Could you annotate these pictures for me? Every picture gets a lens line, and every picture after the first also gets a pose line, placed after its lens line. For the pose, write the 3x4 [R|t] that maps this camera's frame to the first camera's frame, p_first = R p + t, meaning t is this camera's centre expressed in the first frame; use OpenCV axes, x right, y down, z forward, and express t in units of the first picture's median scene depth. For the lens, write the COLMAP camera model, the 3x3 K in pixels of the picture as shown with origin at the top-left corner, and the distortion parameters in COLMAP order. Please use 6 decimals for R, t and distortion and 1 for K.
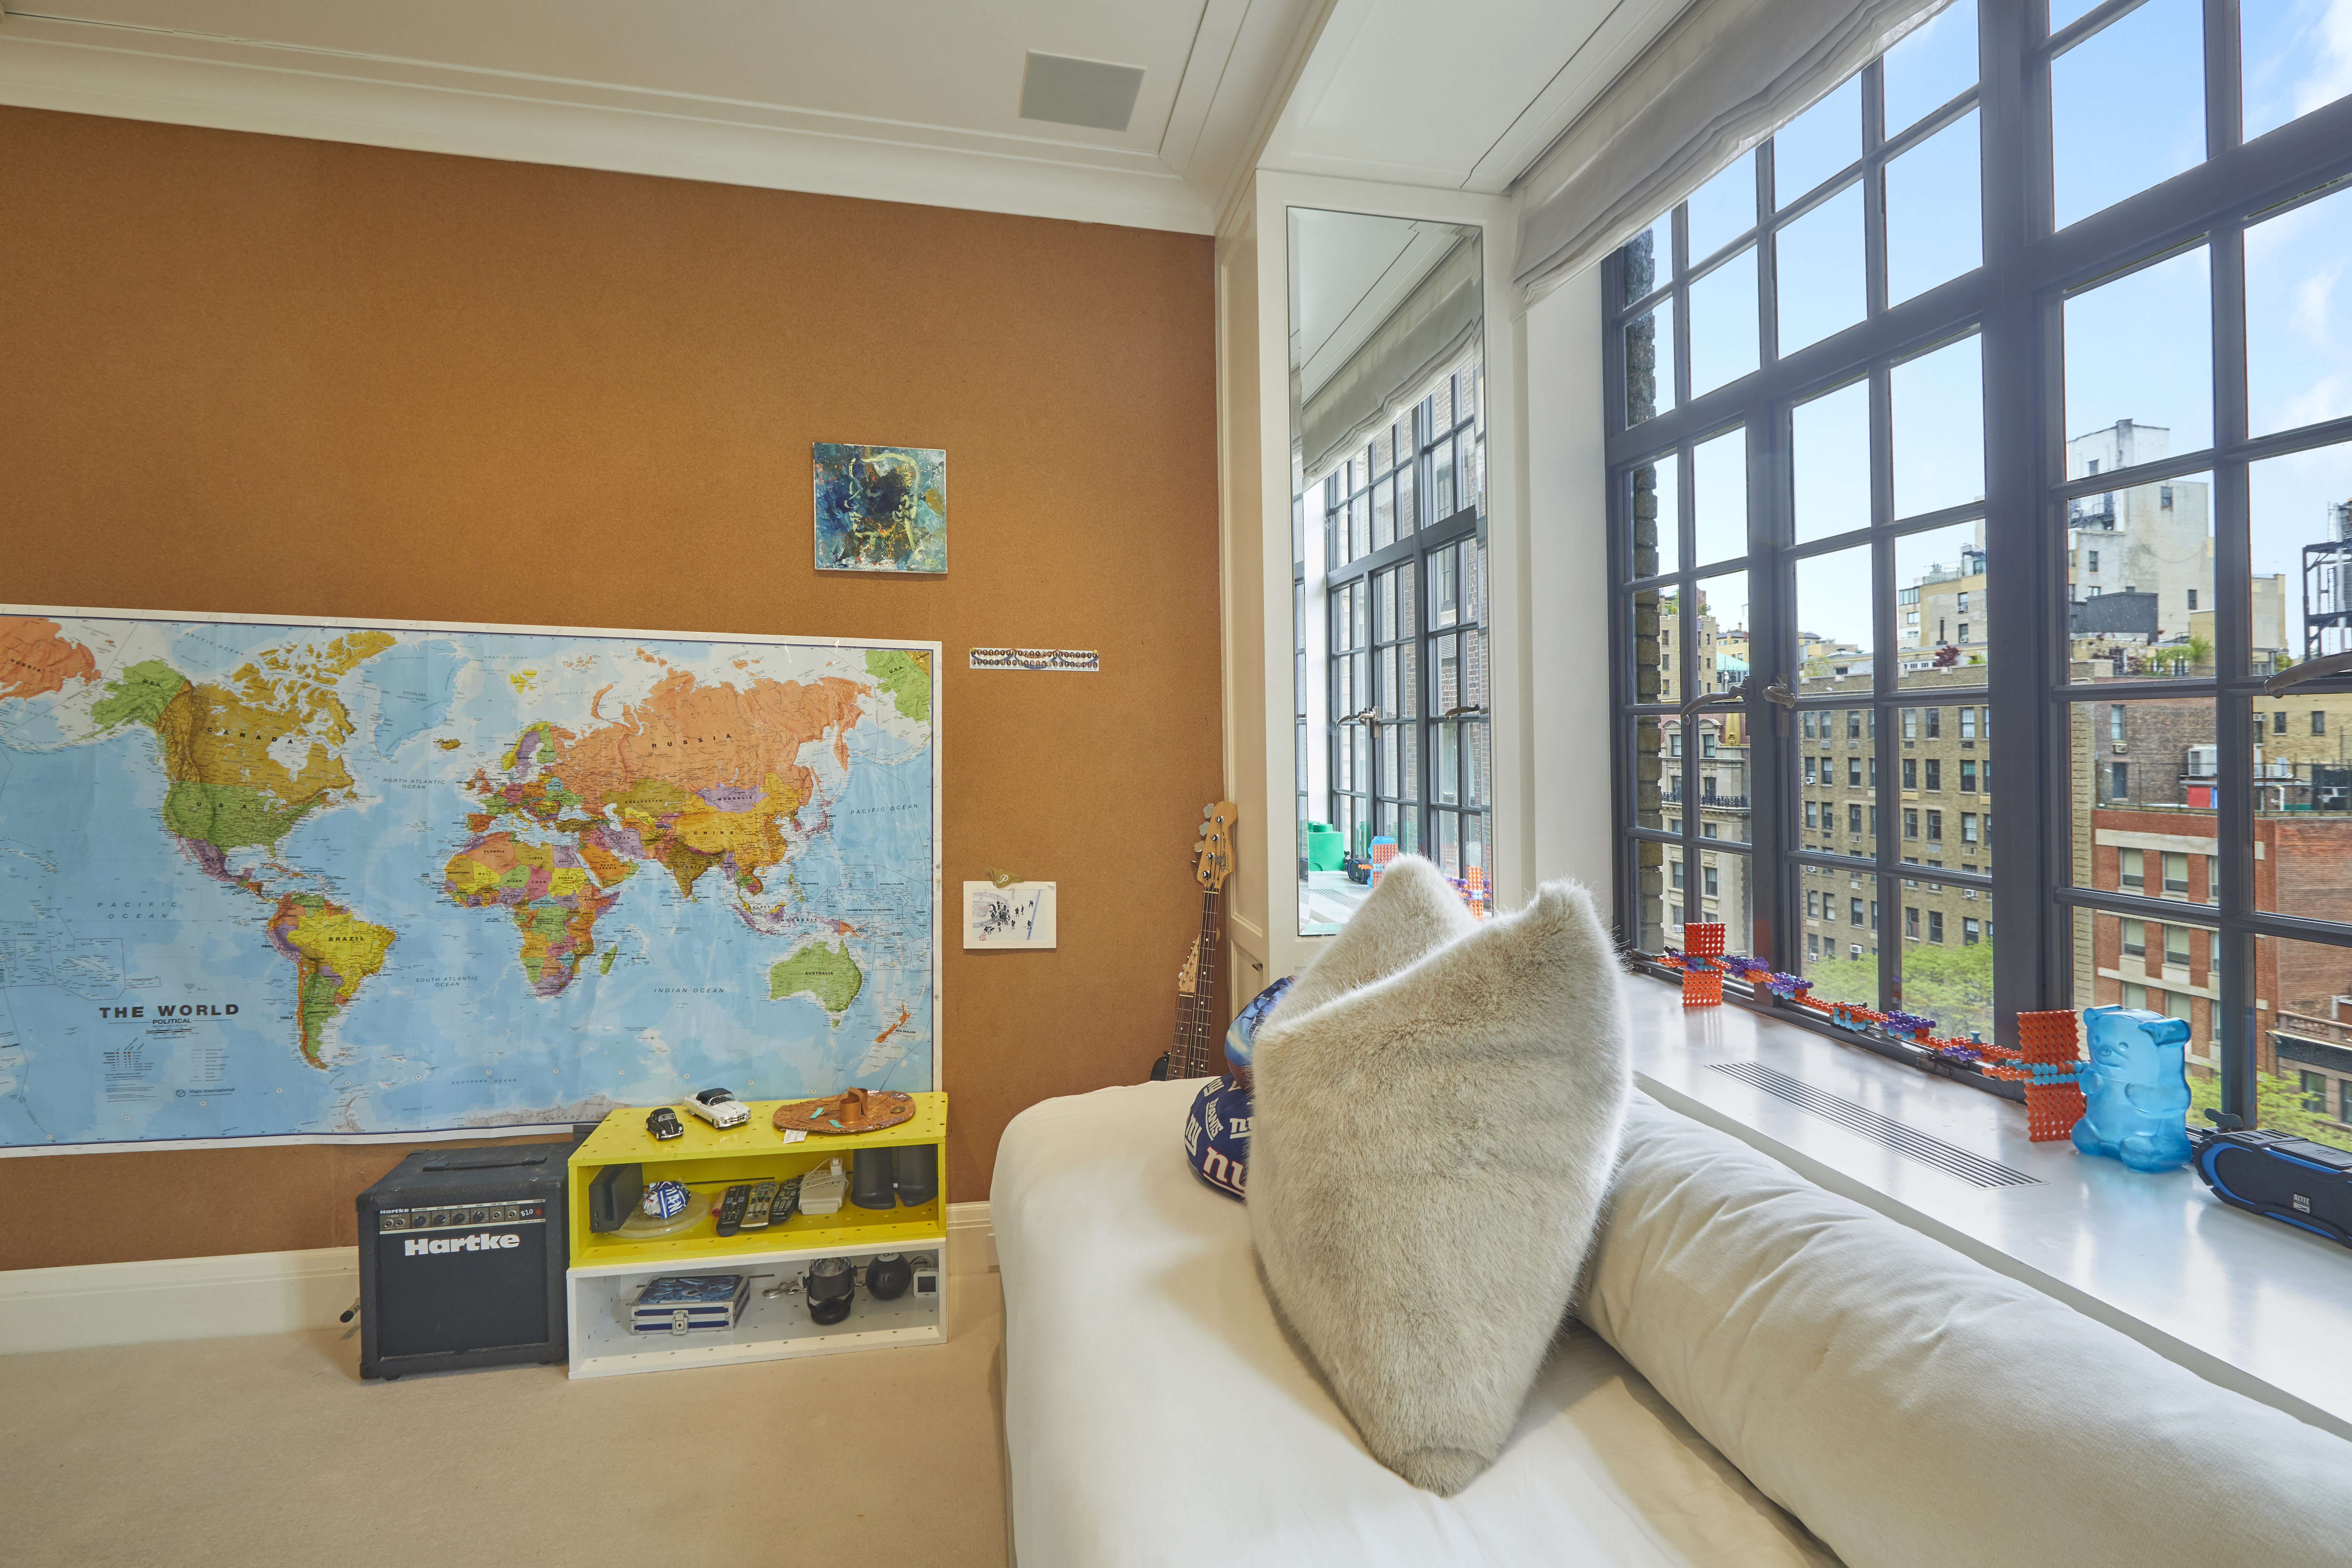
lens RADIAL K [[1105.8, 0, 1180.9], [0, 1105.8, 766.3], [0, 0, 1]] dist [-0.001022, 0.000021]
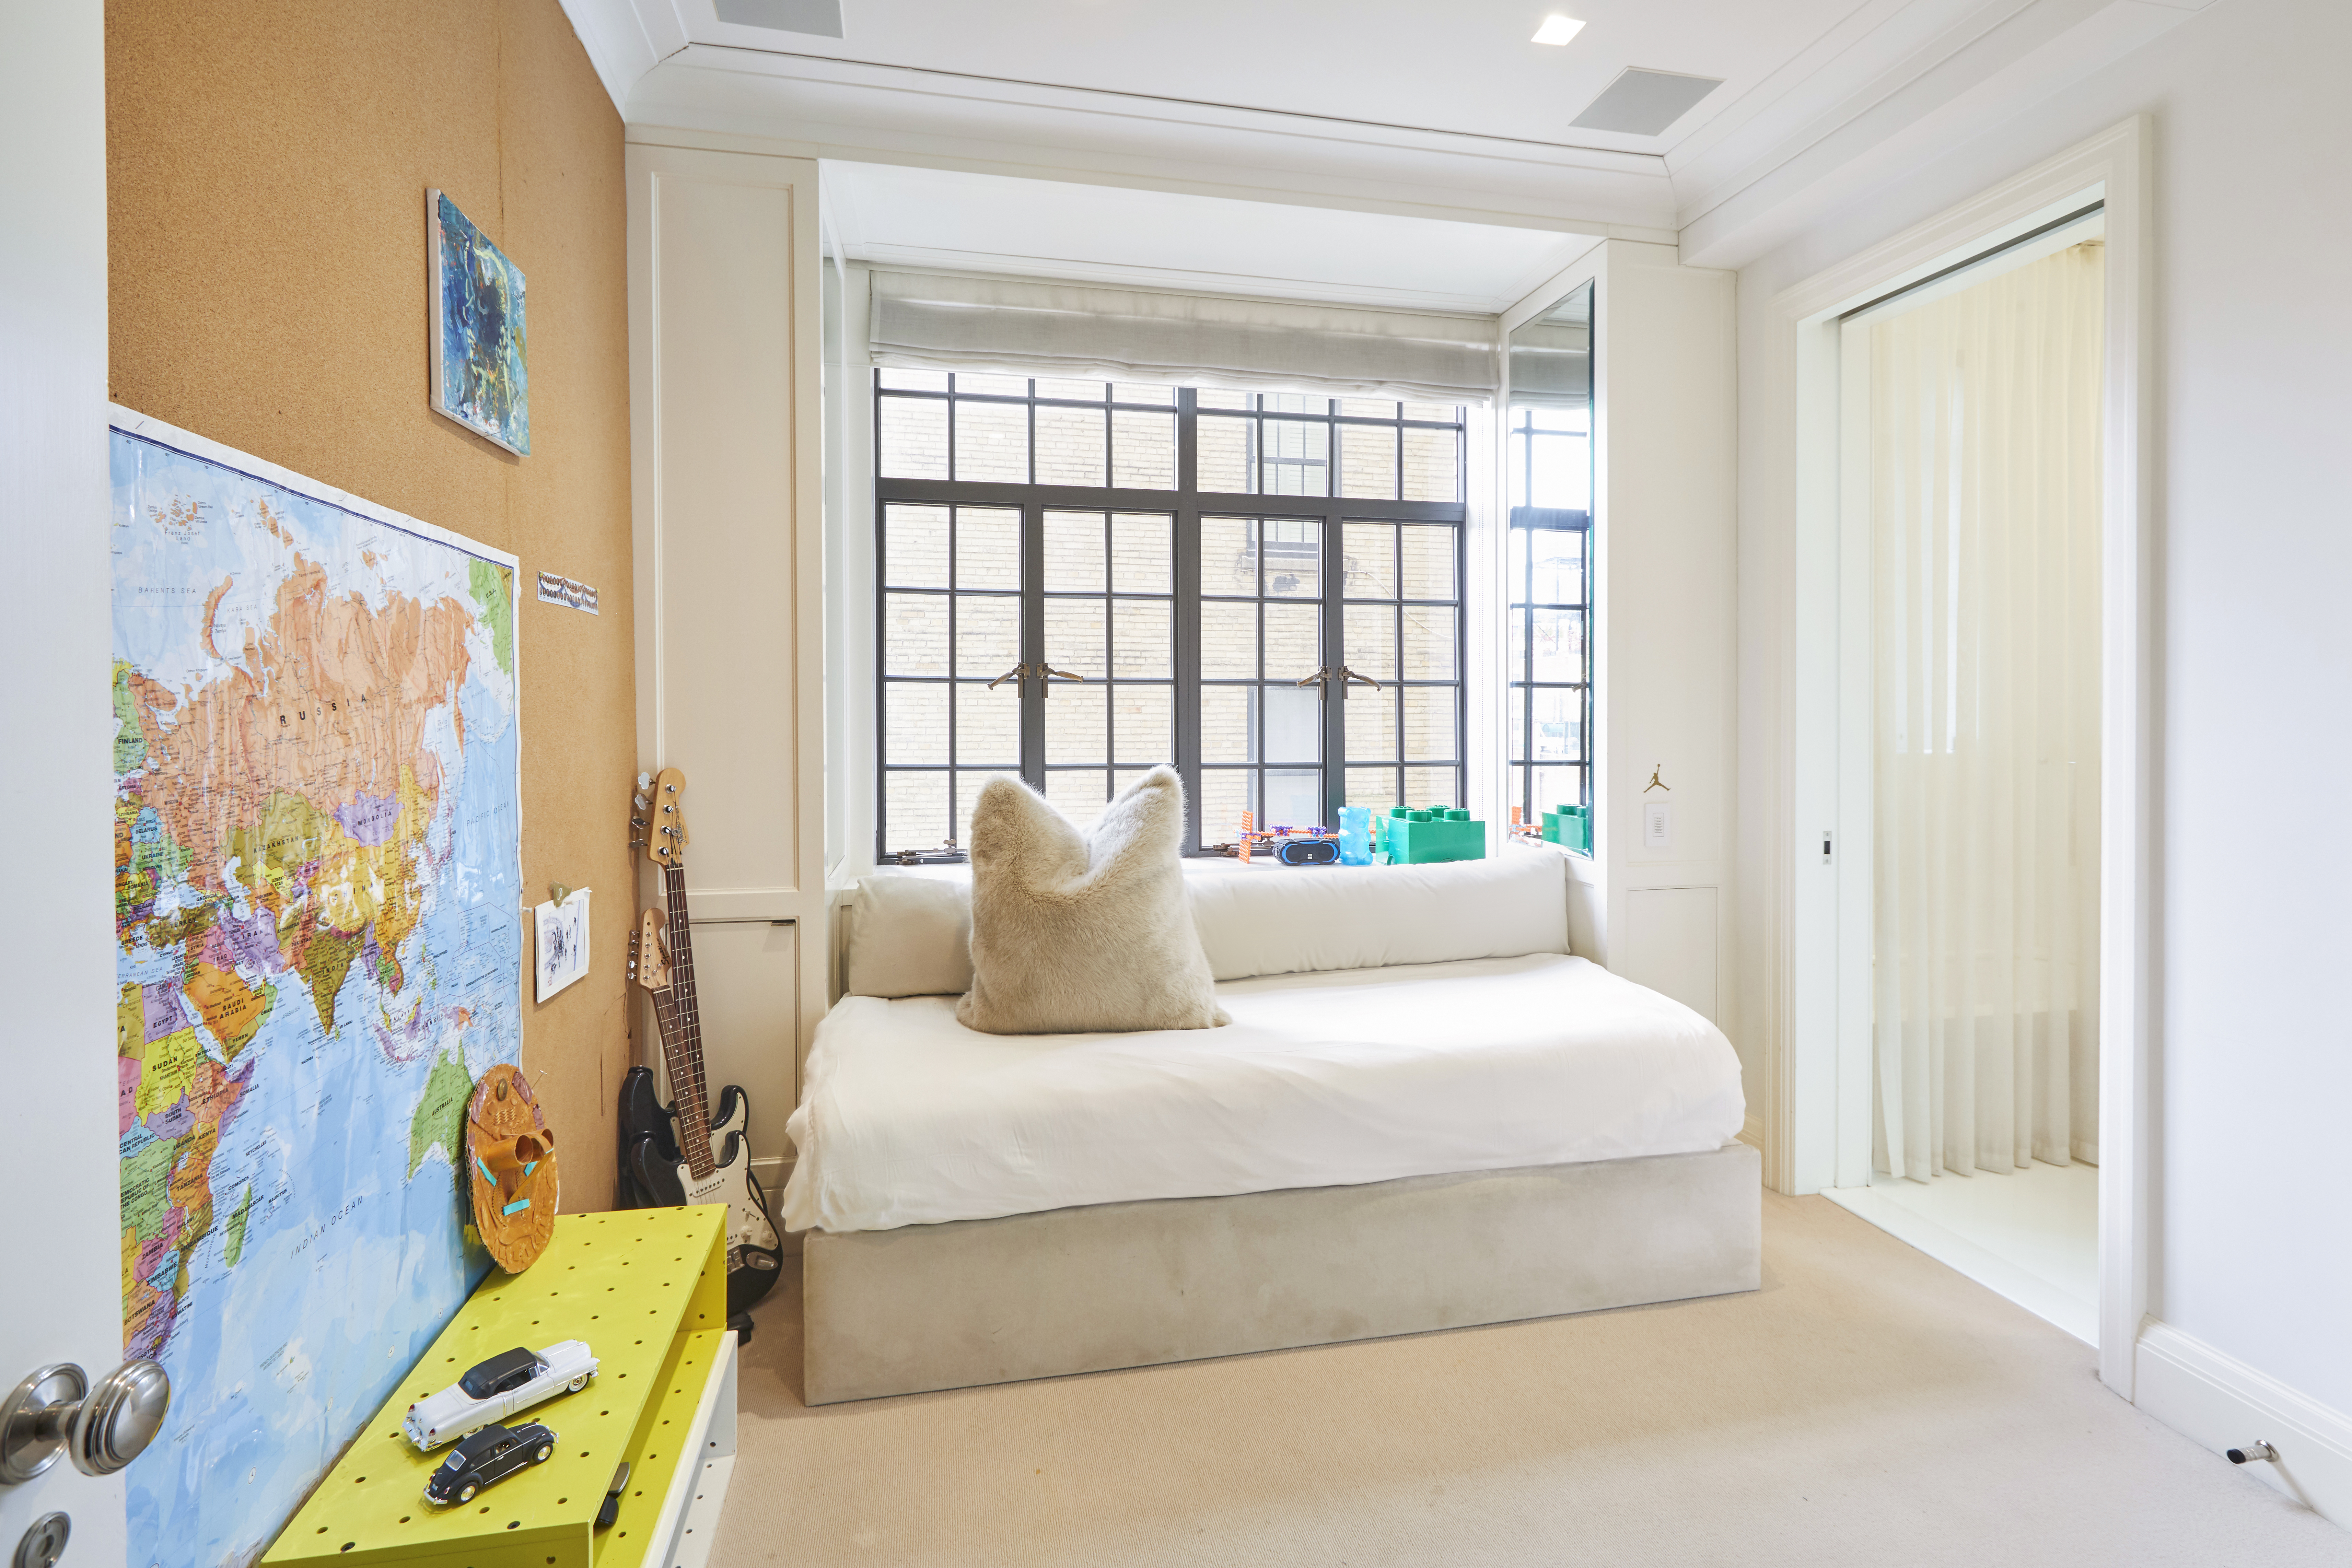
lens RADIAL K [[1105.8, 0, 1173.0], [0, 1105.8, 708.6], [0, 0, 1]] dist [-0.001022, 0.000021]
pose [[-0.004076, -0.010122, 0.999940, -0.939987], [0.010527, 0.999893, 0.010165, -0.024248], [-0.999936, 0.010568, -0.003969, 0.639893]]
